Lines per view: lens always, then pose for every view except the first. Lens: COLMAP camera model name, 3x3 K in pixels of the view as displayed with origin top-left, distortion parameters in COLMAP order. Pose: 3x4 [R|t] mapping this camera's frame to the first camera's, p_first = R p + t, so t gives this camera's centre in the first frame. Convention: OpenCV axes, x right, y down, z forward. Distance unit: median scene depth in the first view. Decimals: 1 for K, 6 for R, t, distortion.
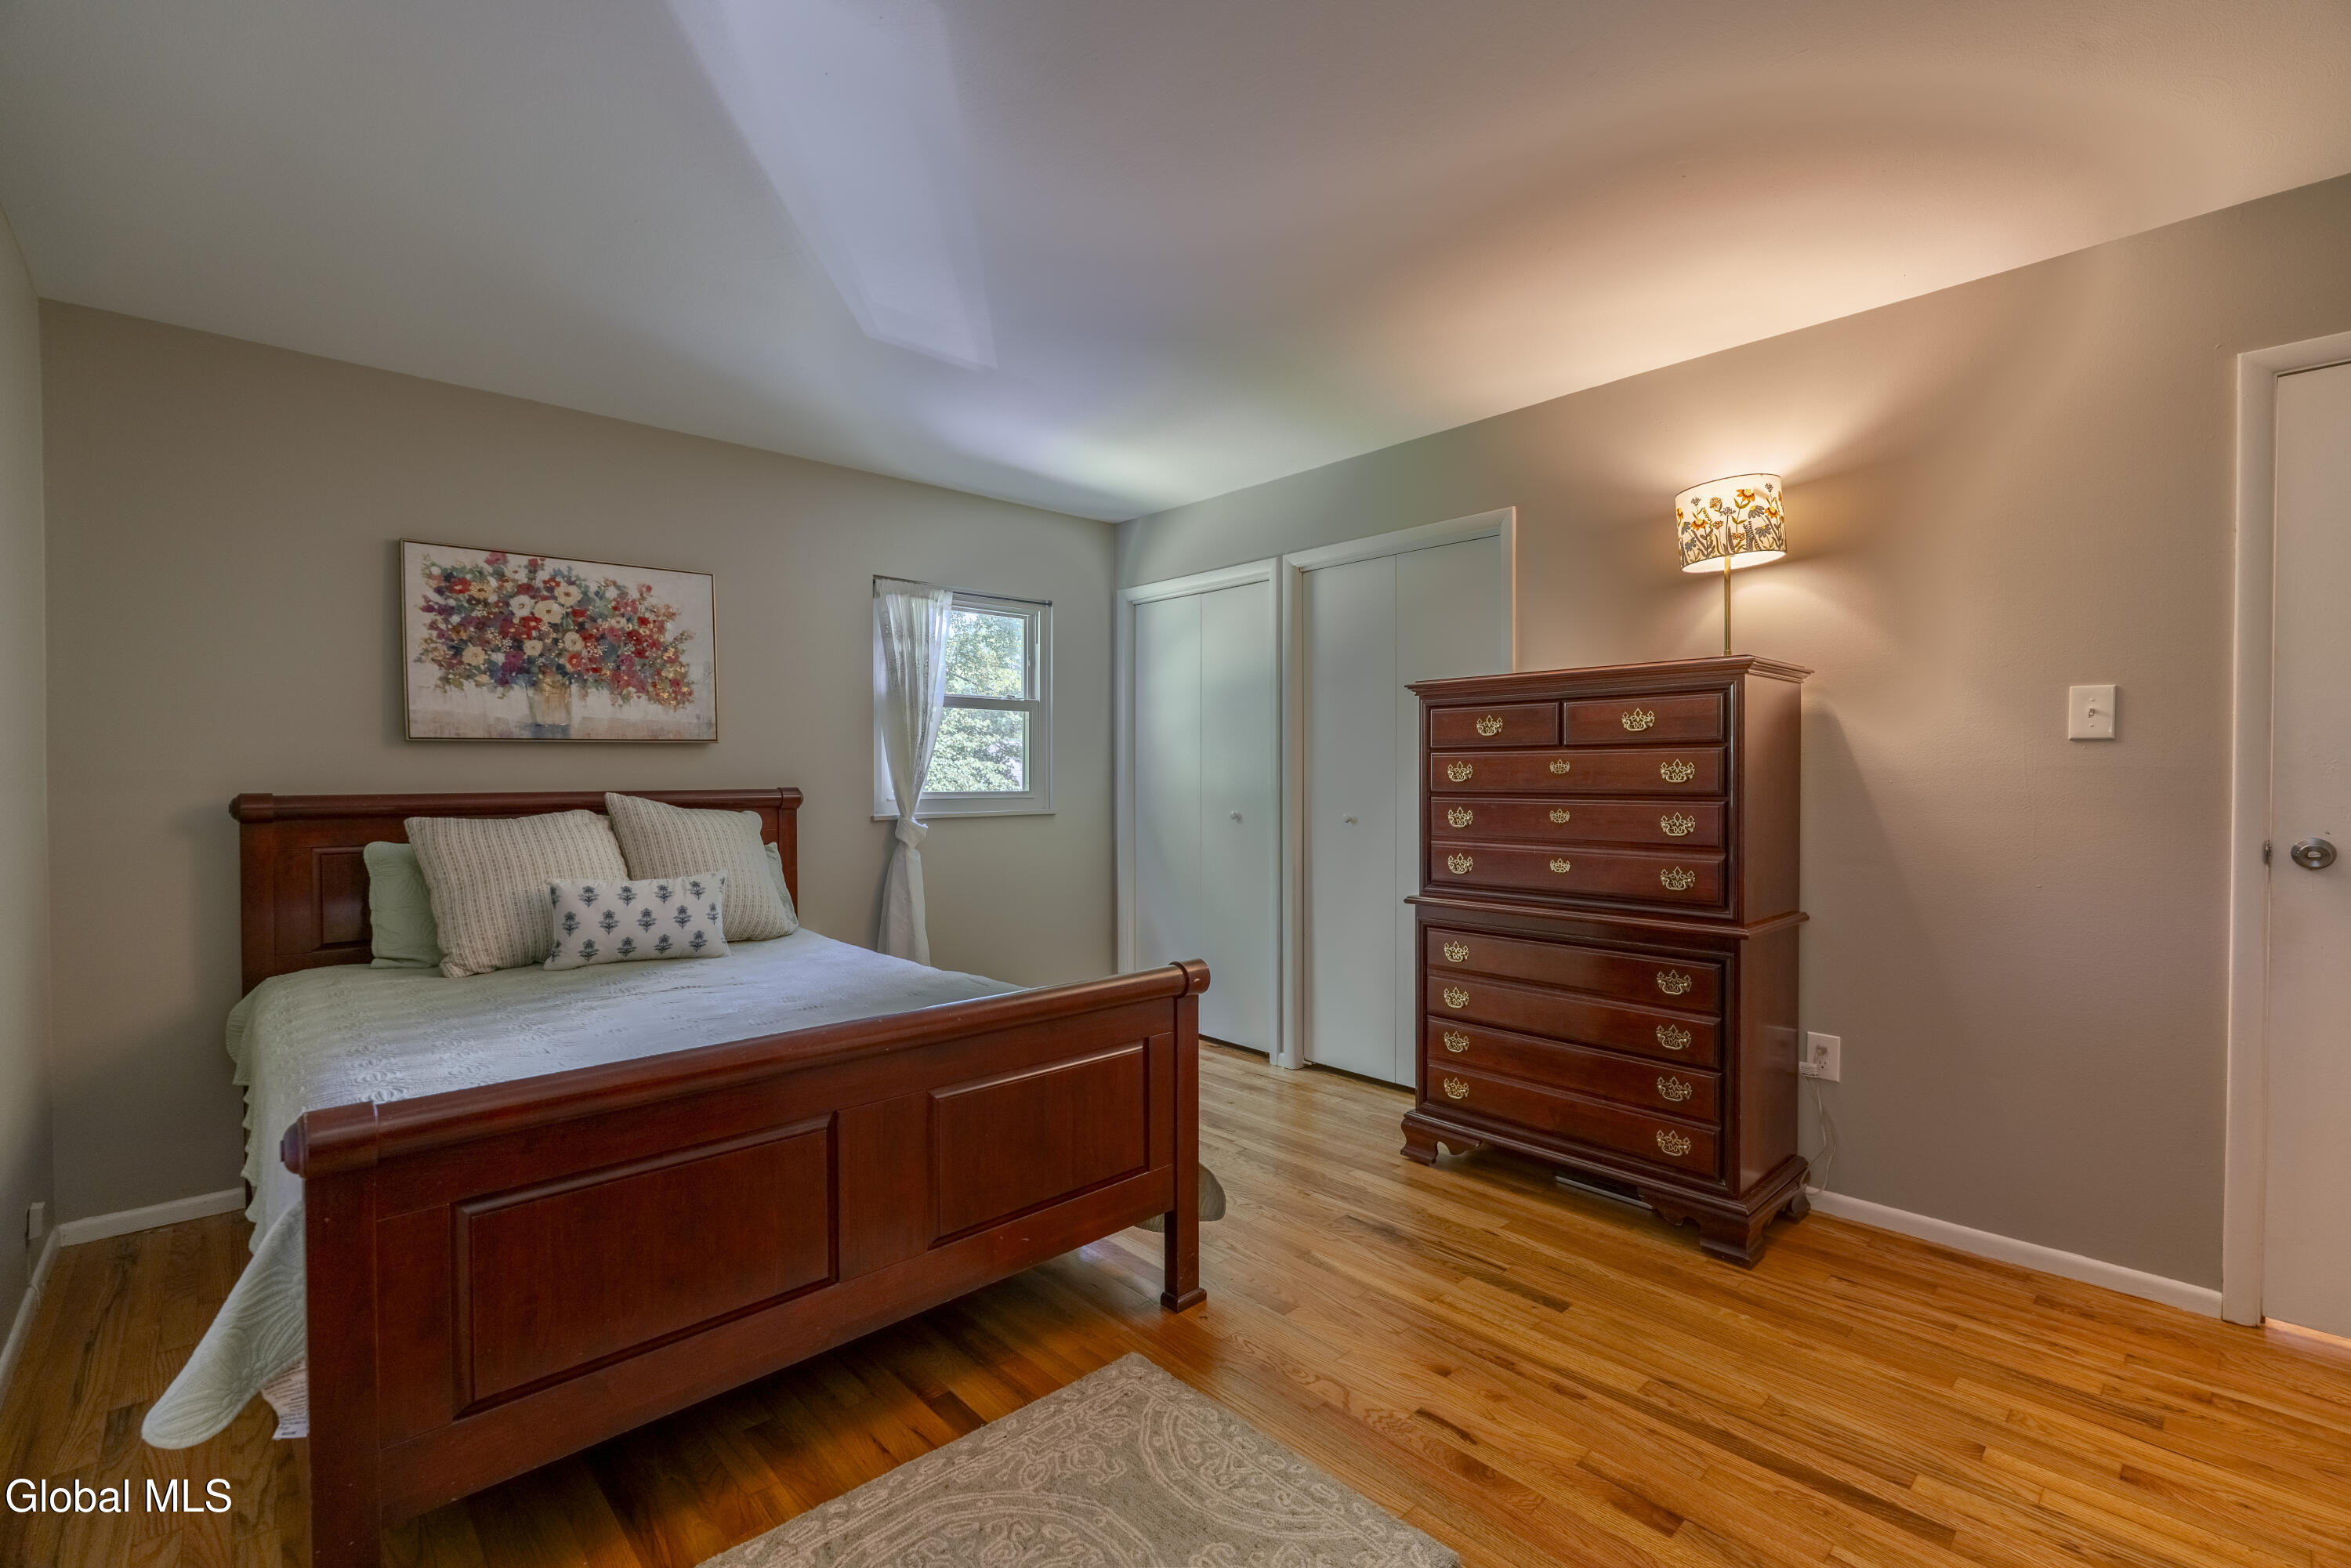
lens RADIAL K [[1027.9, 0, 1164.1], [0, 1027.9, 783.0], [0, 0, 1]] dist [-0.009649, 0.000137]
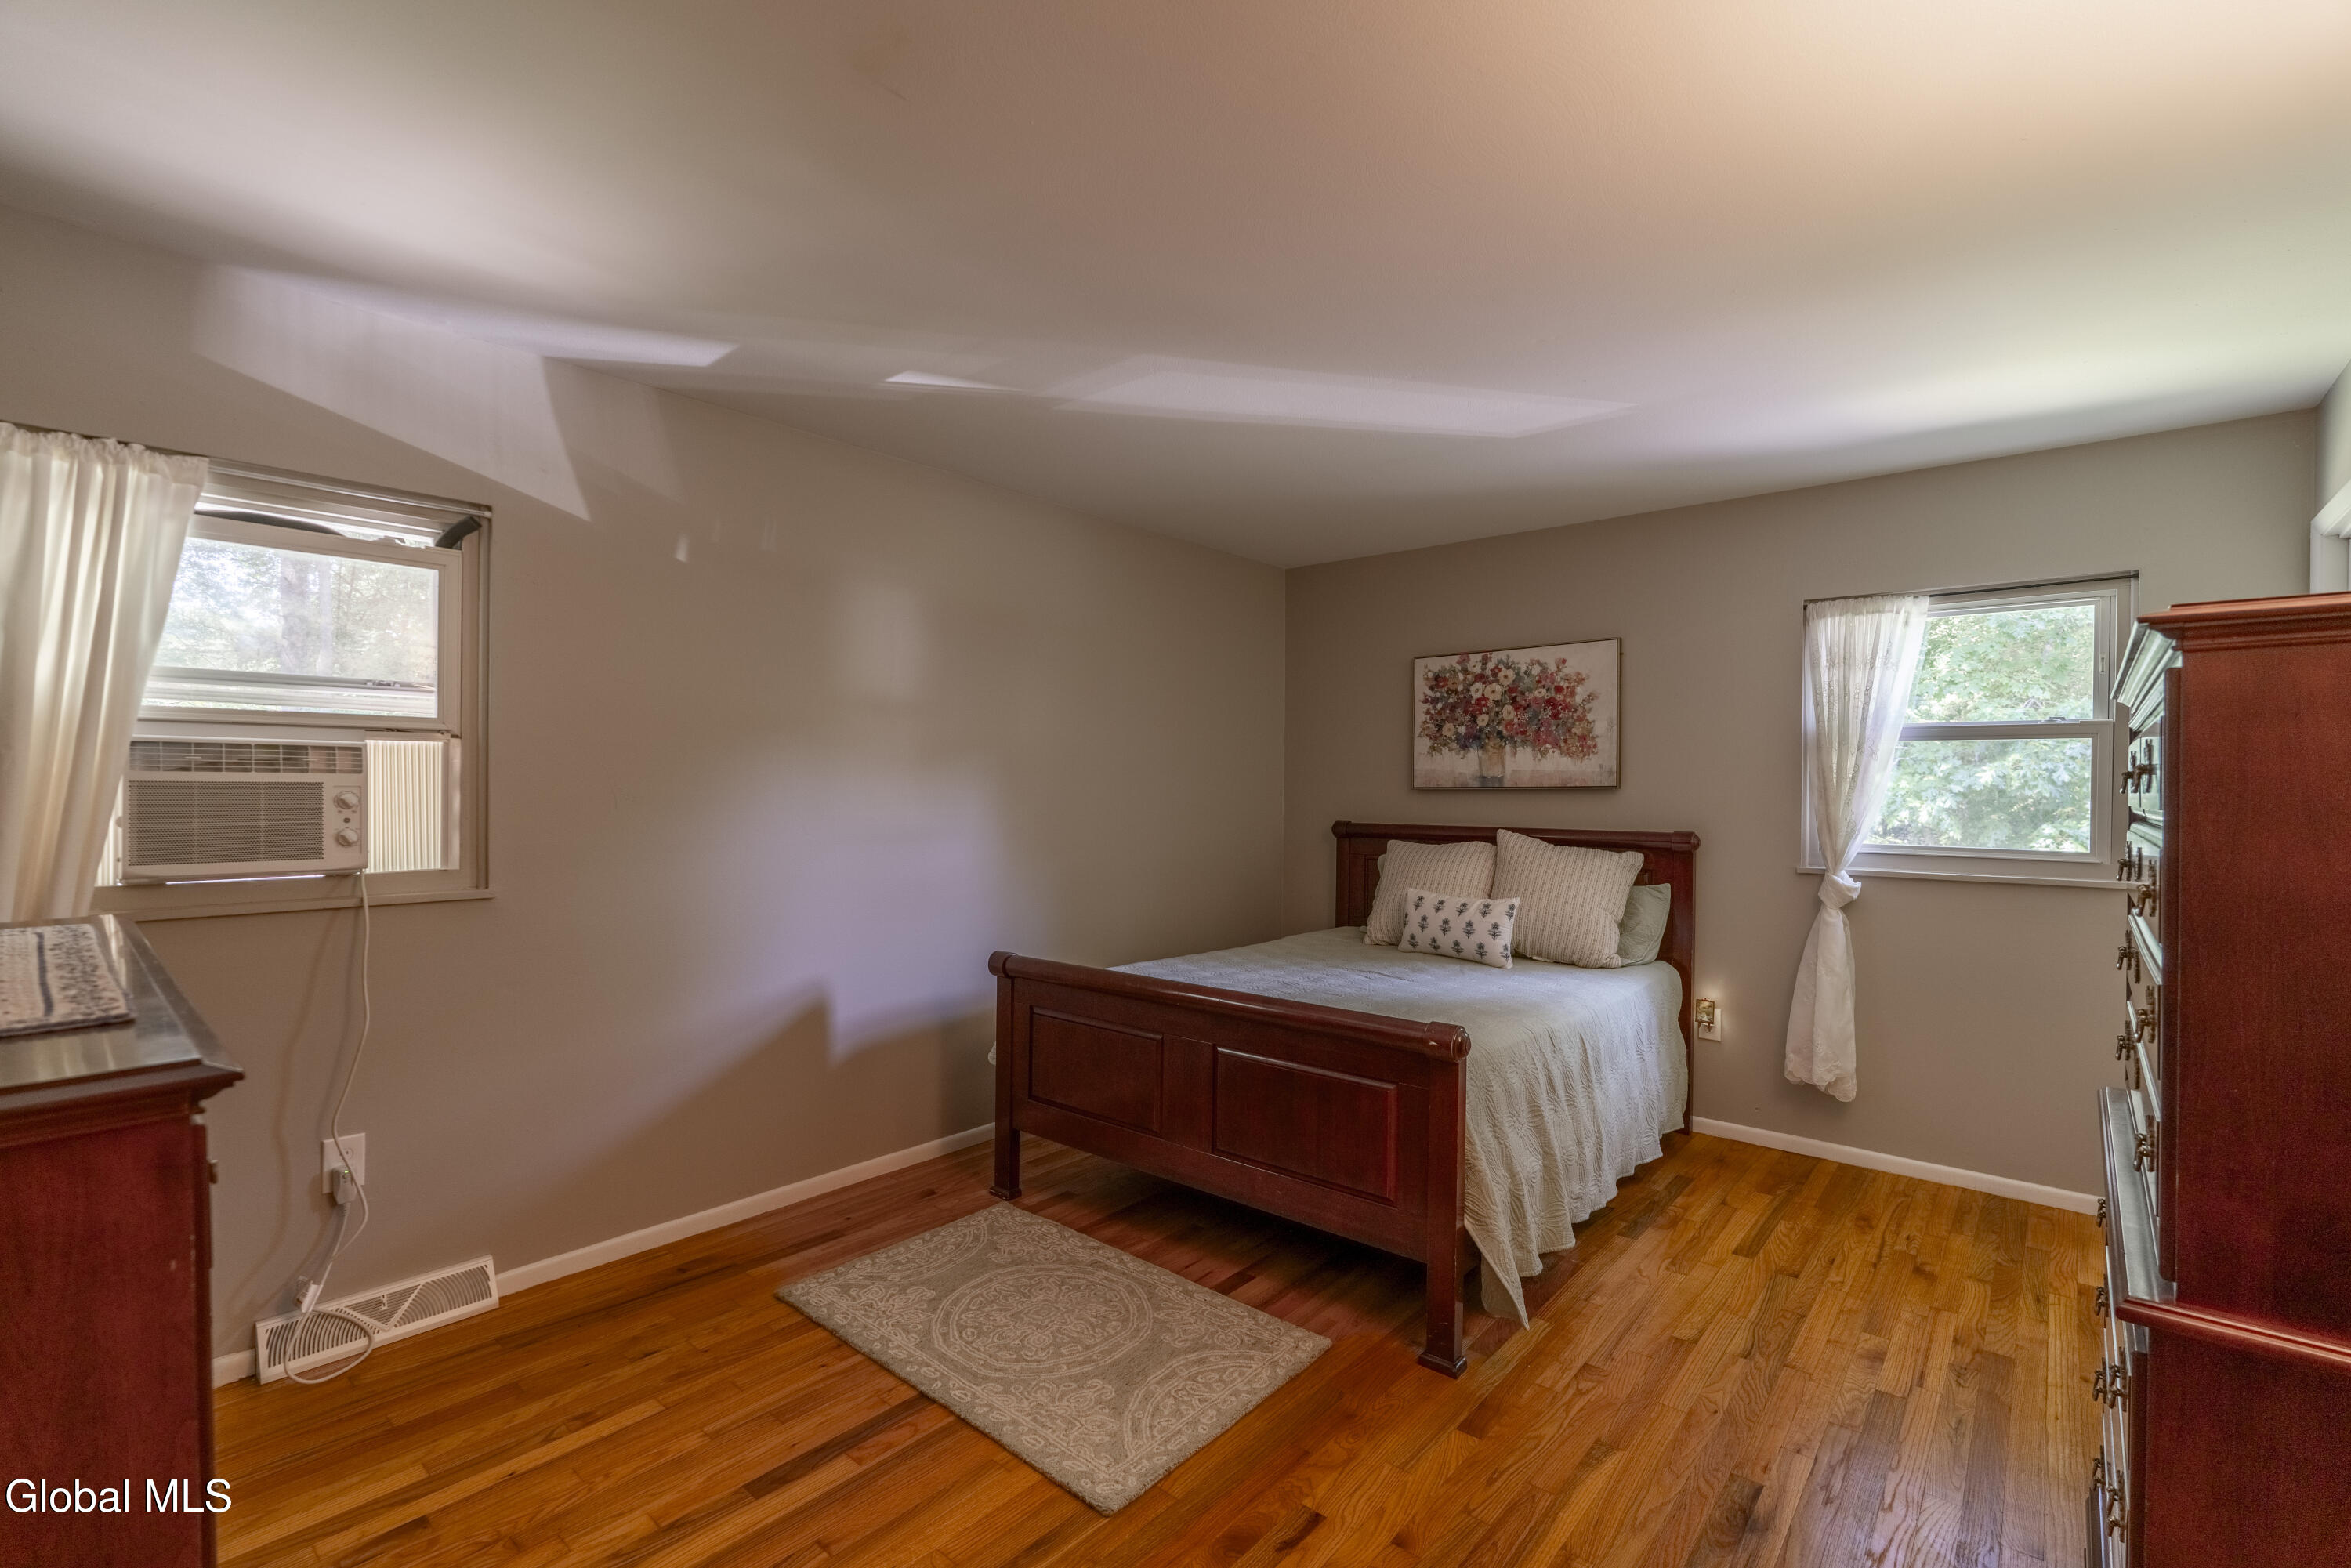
lens RADIAL K [[1027.9, 0, 1163.1], [0, 1027.9, 788.7], [0, 0, 1]] dist [-0.009649, 0.000137]
pose [[0.106964, 0.006122, -0.994244, 0.693971], [-0.015199, 0.999874, 0.004521, -0.040988], [0.994147, 0.014628, 0.107043, 0.434954]]
